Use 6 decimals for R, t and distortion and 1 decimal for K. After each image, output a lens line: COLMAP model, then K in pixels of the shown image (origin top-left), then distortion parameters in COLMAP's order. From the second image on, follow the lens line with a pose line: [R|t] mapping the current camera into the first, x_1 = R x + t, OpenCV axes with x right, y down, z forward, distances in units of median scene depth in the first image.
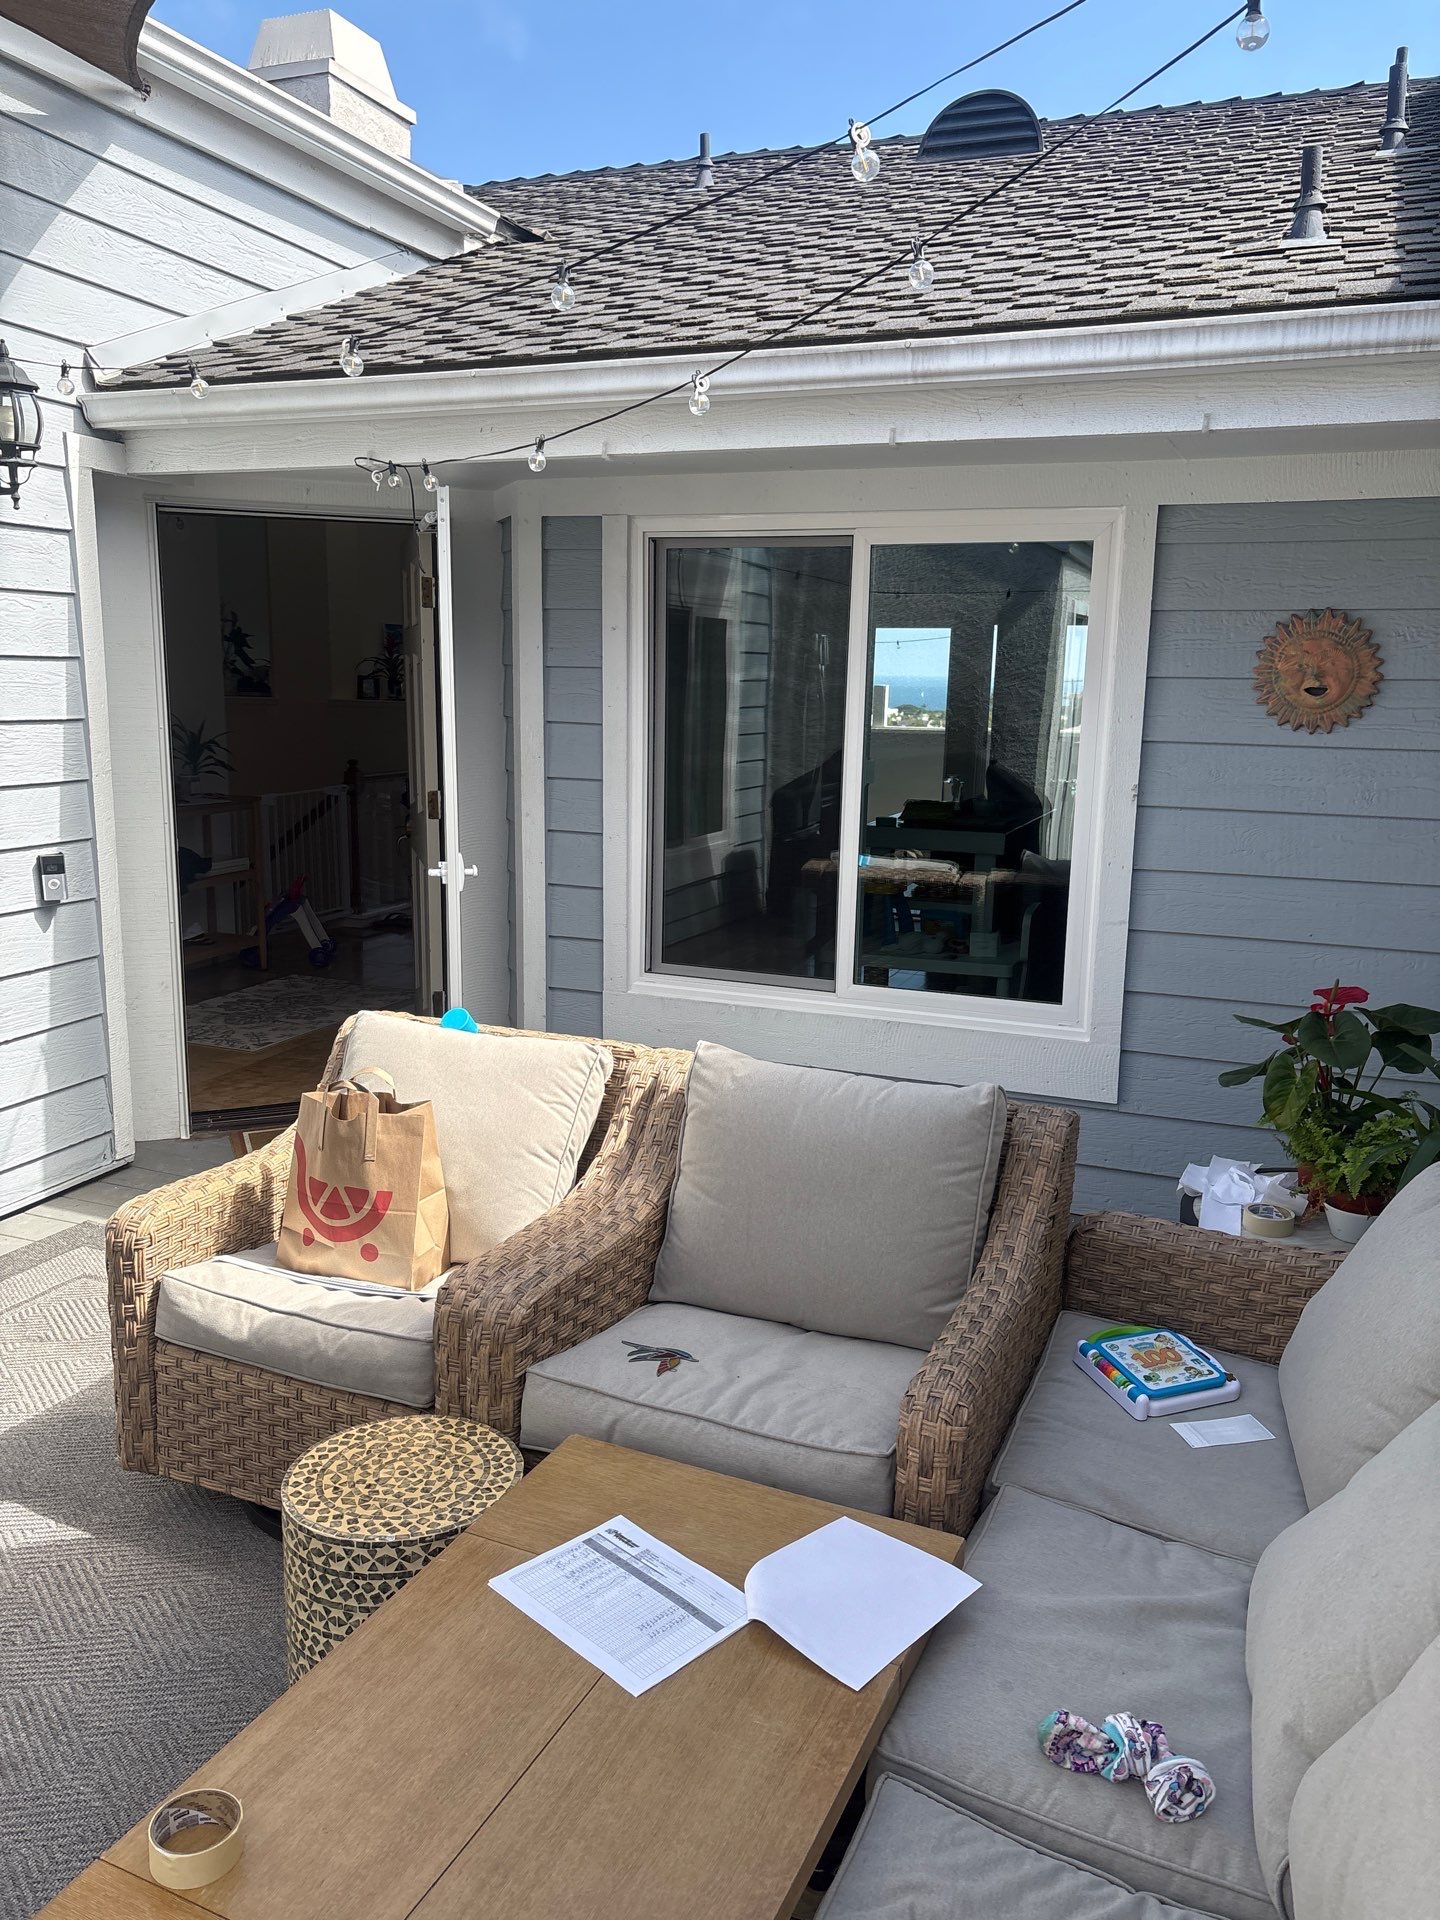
lens RADIAL K [[1441.2, 0, 726.6], [0, 1441.2, 949.6], [0, 0, 1]] dist [0.034110, -0.031182]
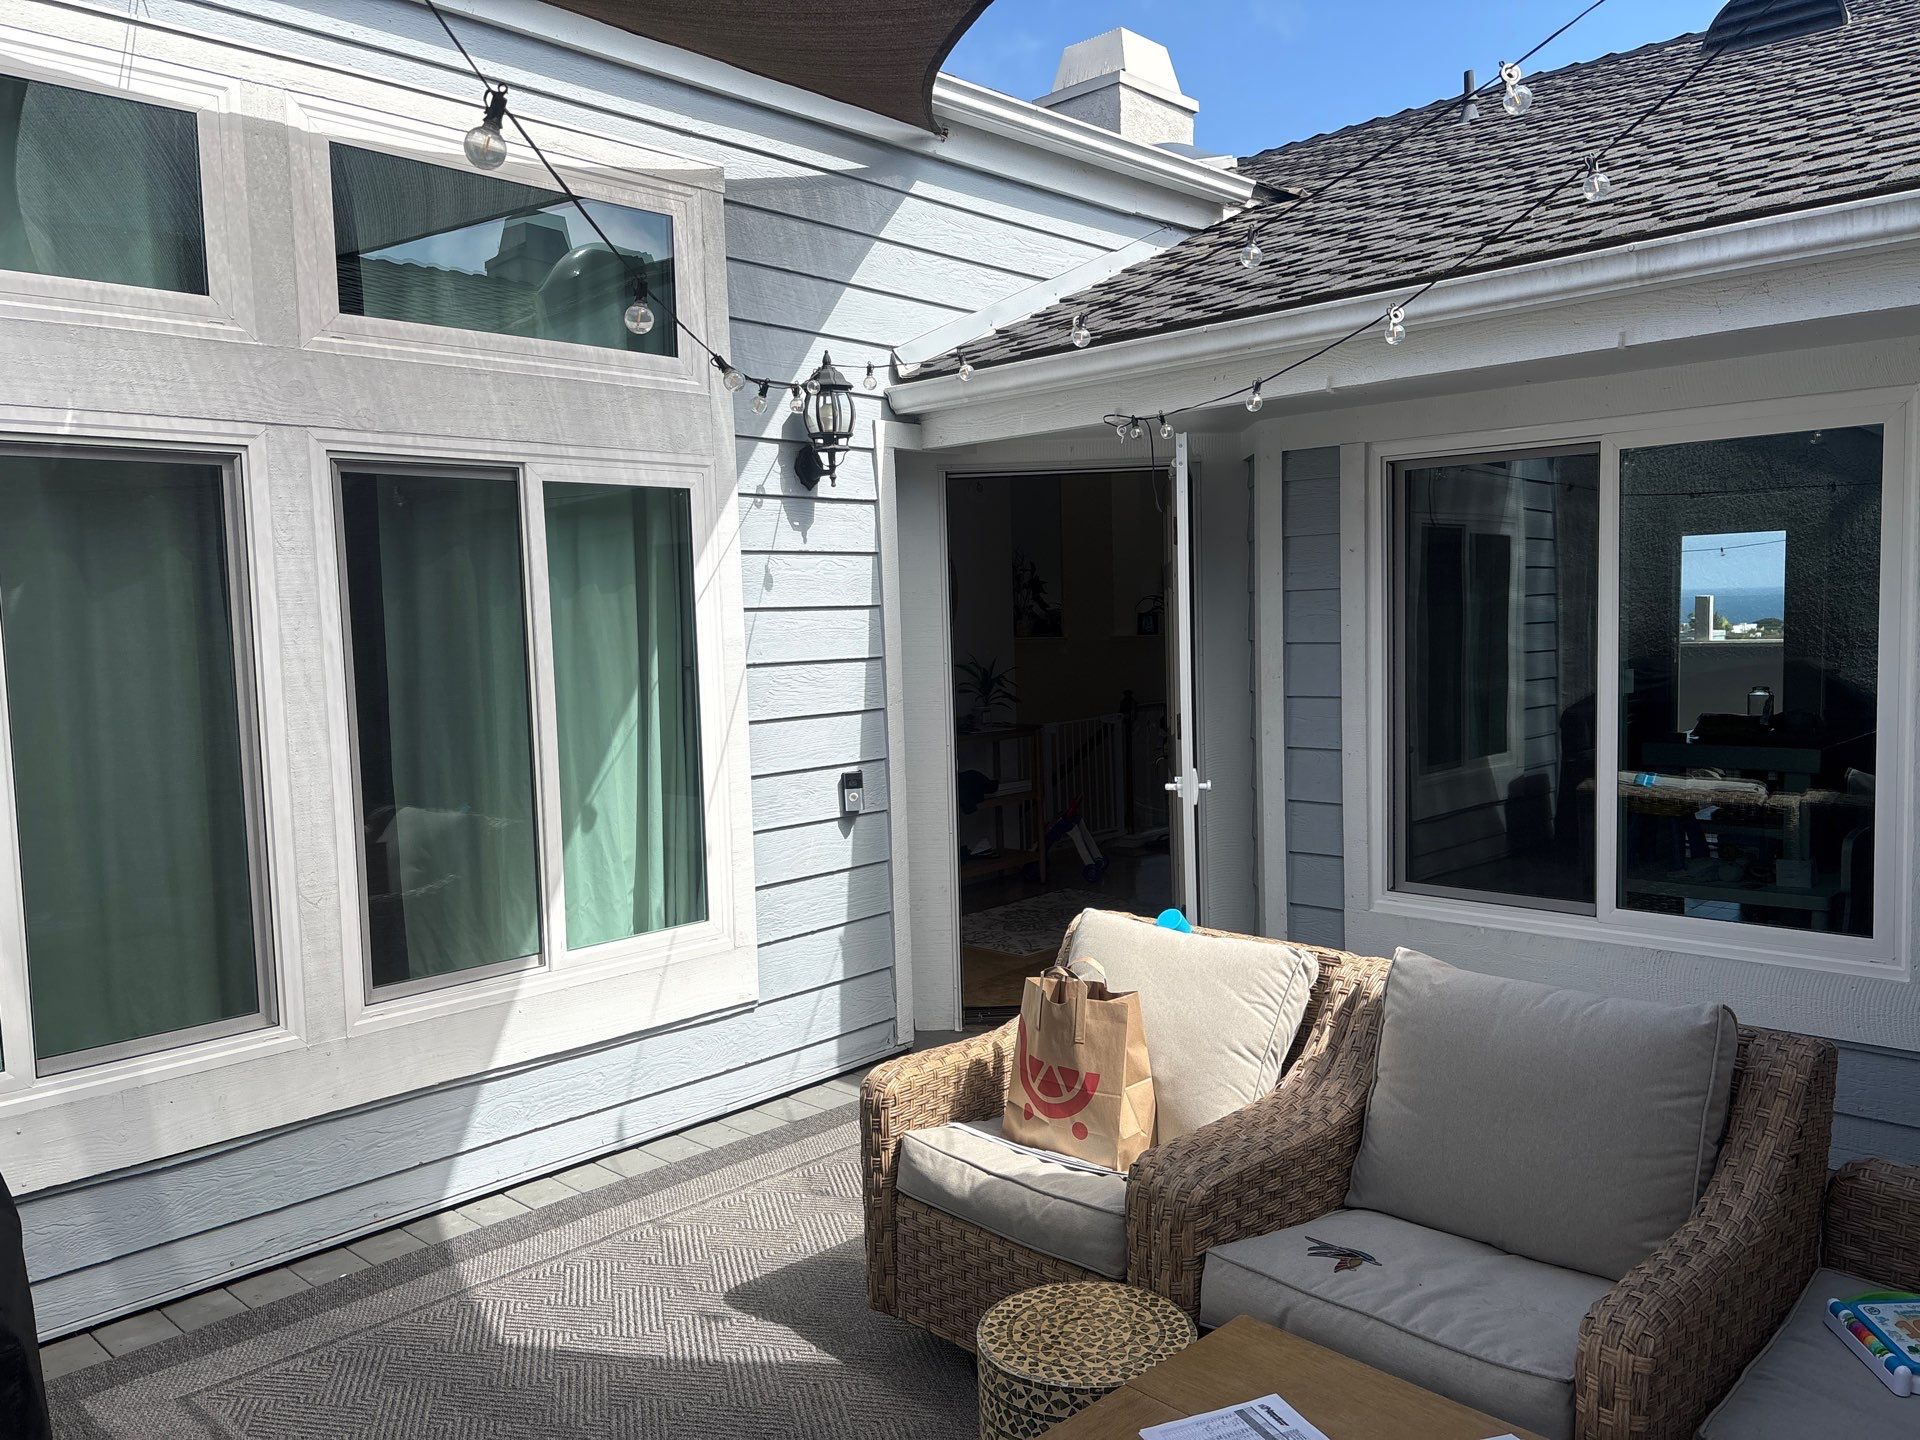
lens RADIAL K [[1431.5, 0, 967.8], [0, 1431.5, 732.0], [0, 0, 1]] dist [0.048445, -0.051667]
pose [[0.928024, -0.014700, -0.372230, 0.058208], [-0.023835, 0.994831, -0.098711, 0.015492], [0.371757, 0.100478, 0.922877, -0.037982]]
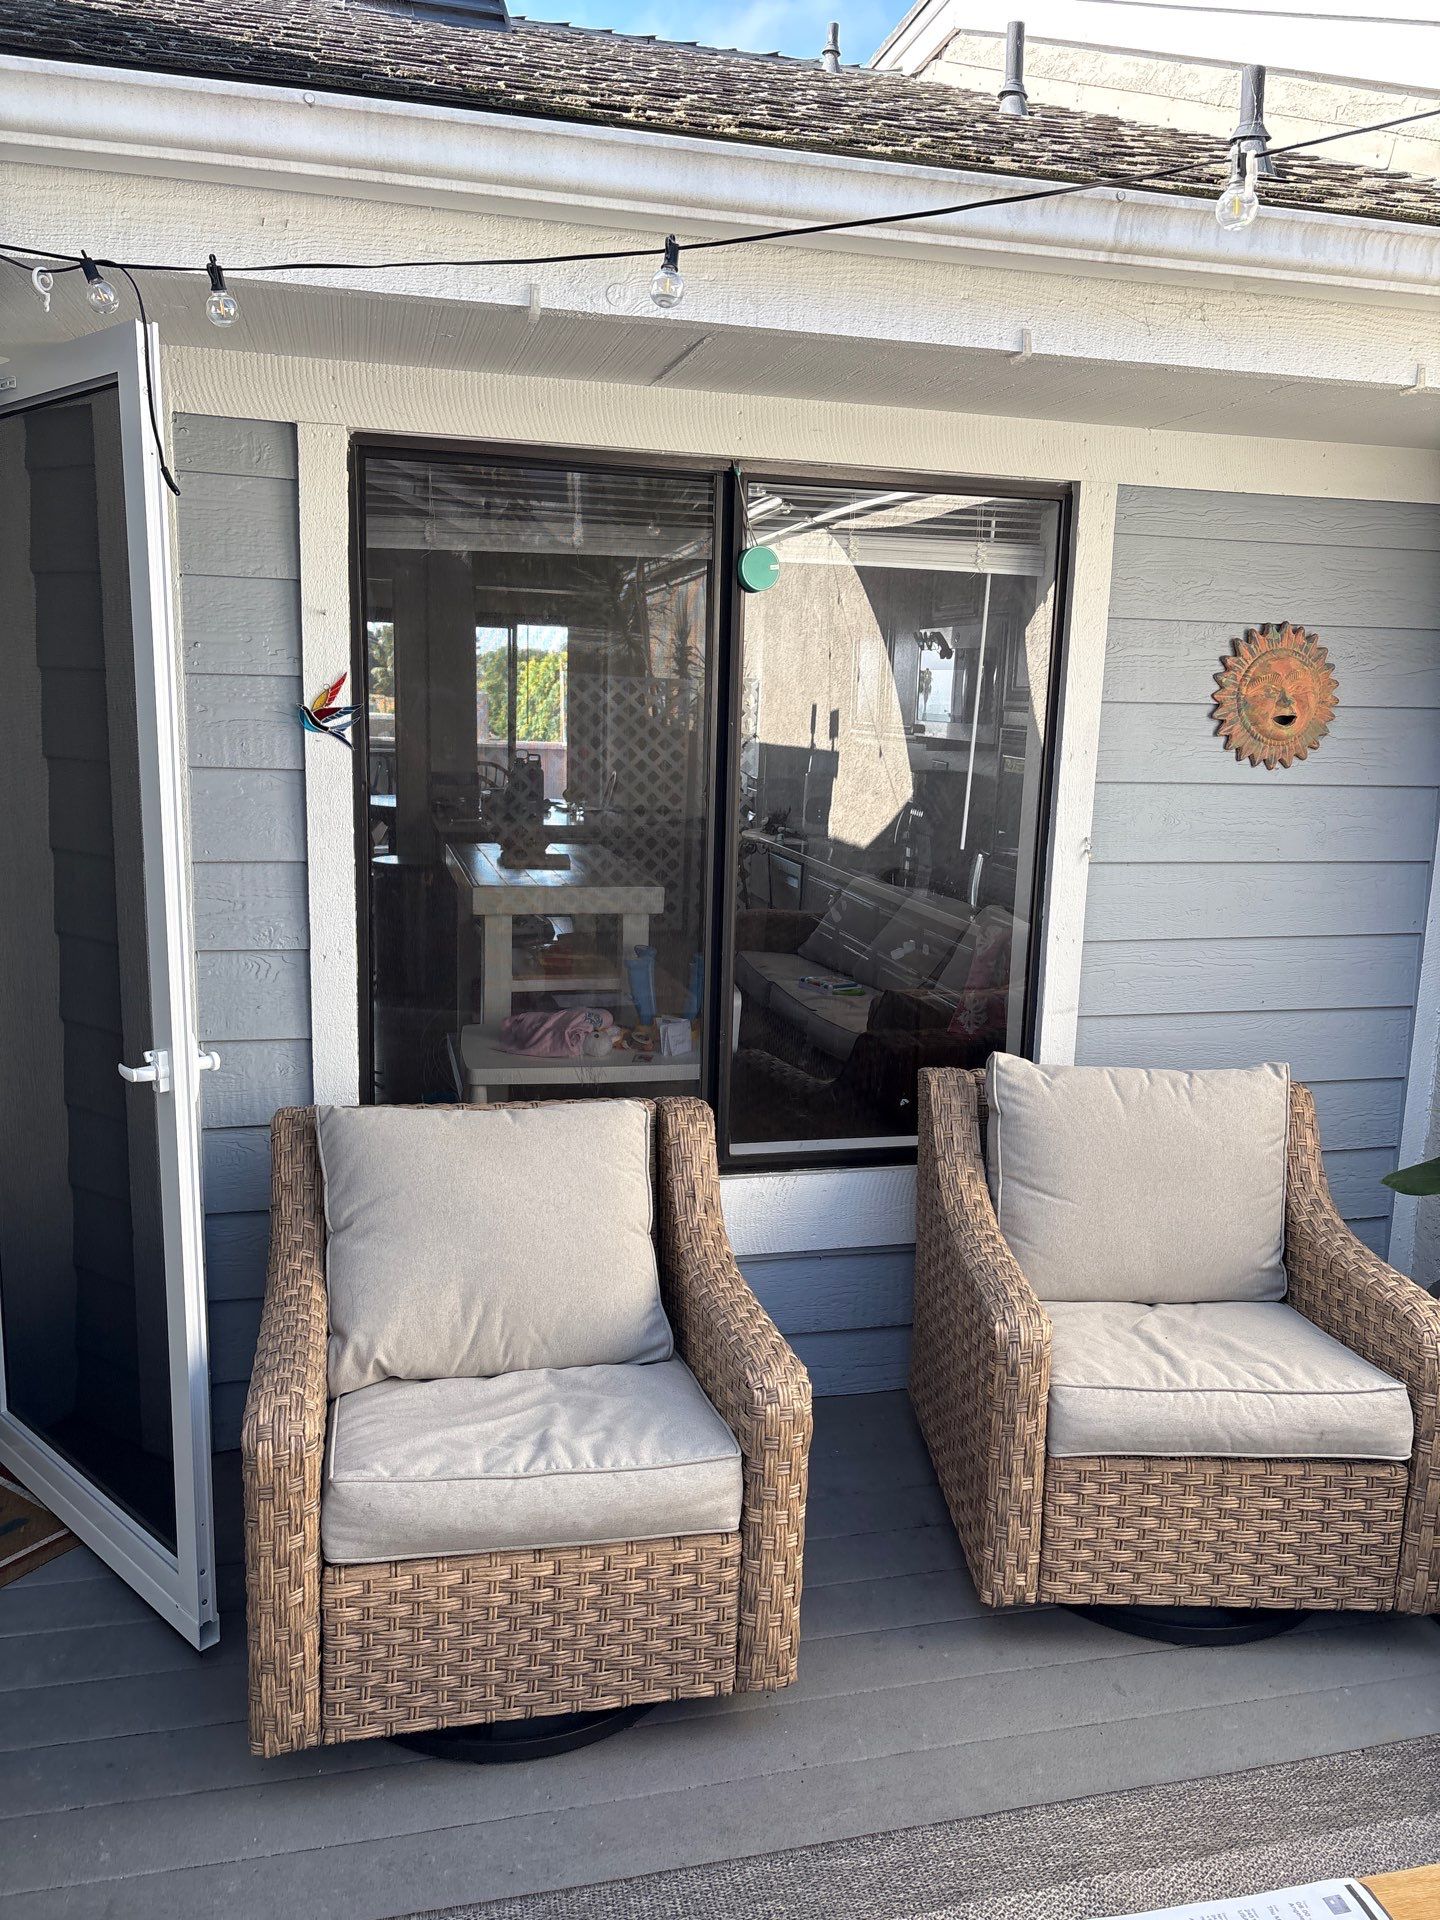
lens RADIAL K [[1441.2, 0, 726.6], [0, 1441.2, 949.6], [0, 0, 1]] dist [0.034110, -0.031182]
pose [[0.810511, -0.099589, 0.577195, -0.362781], [0.093116, 0.994815, 0.040890, -0.110440], [-0.578275, 0.020604, 0.815582, 0.502304]]
